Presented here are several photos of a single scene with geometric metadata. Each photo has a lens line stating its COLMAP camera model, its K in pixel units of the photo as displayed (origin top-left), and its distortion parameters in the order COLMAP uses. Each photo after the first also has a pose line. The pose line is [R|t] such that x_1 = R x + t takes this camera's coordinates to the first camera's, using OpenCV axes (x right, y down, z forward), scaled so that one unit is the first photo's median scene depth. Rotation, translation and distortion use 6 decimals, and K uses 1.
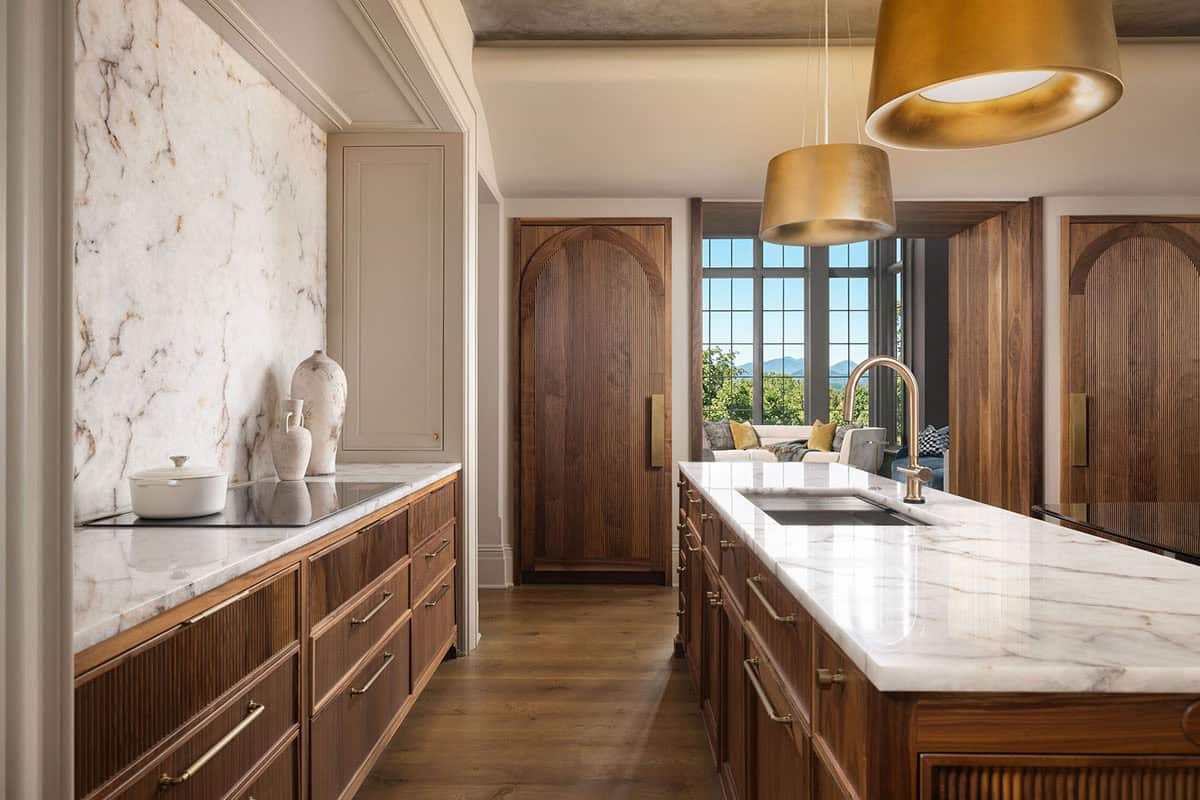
lens RADIAL K [[756.3, 0, 600.0], [0, 756.3, 400.0], [0, 0, 1]] dist [-0.019920, -0.000994]
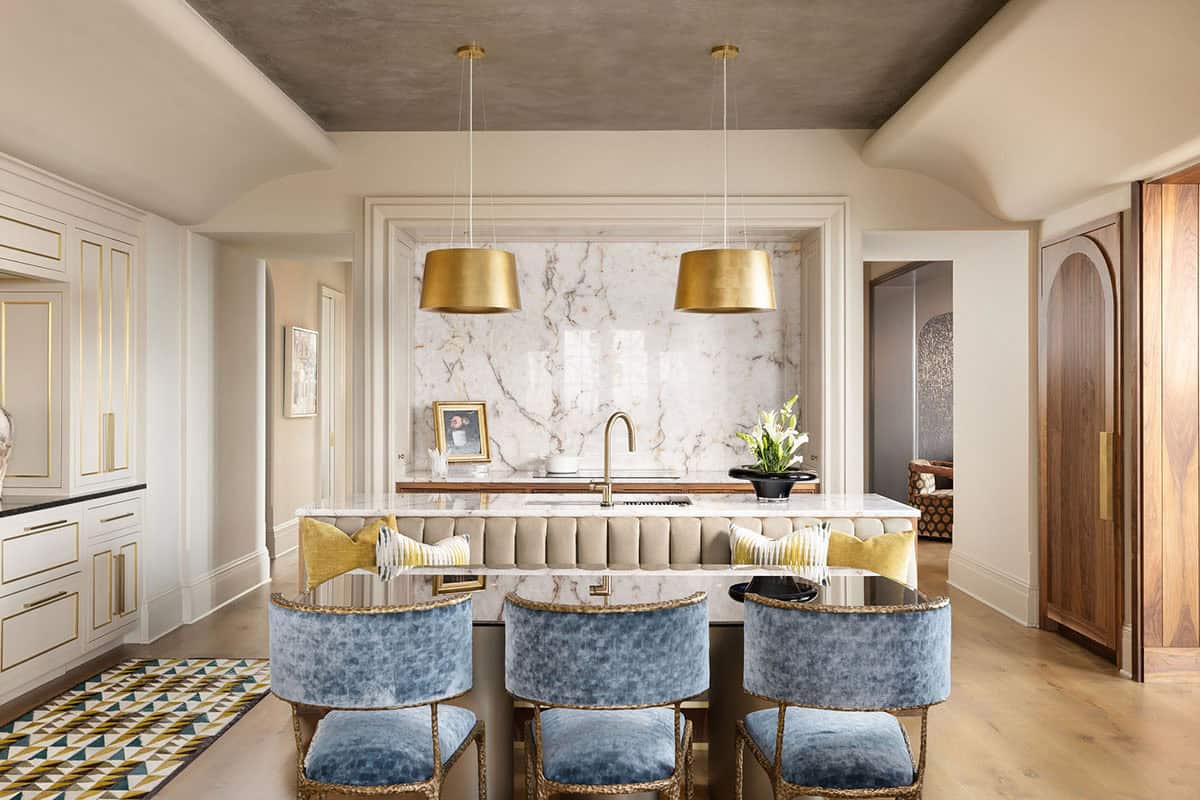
lens RADIAL K [[1063.9, 0, 601.2], [0, 1063.9, 385.3], [0, 0, 1]] dist [0.073617, 0.000186]
pose [[0.029558, -0.009264, -0.999520, 2.586038], [-0.006346, 0.999935, -0.009456, -0.092027], [0.999543, 0.006622, 0.029497, 0.879020]]
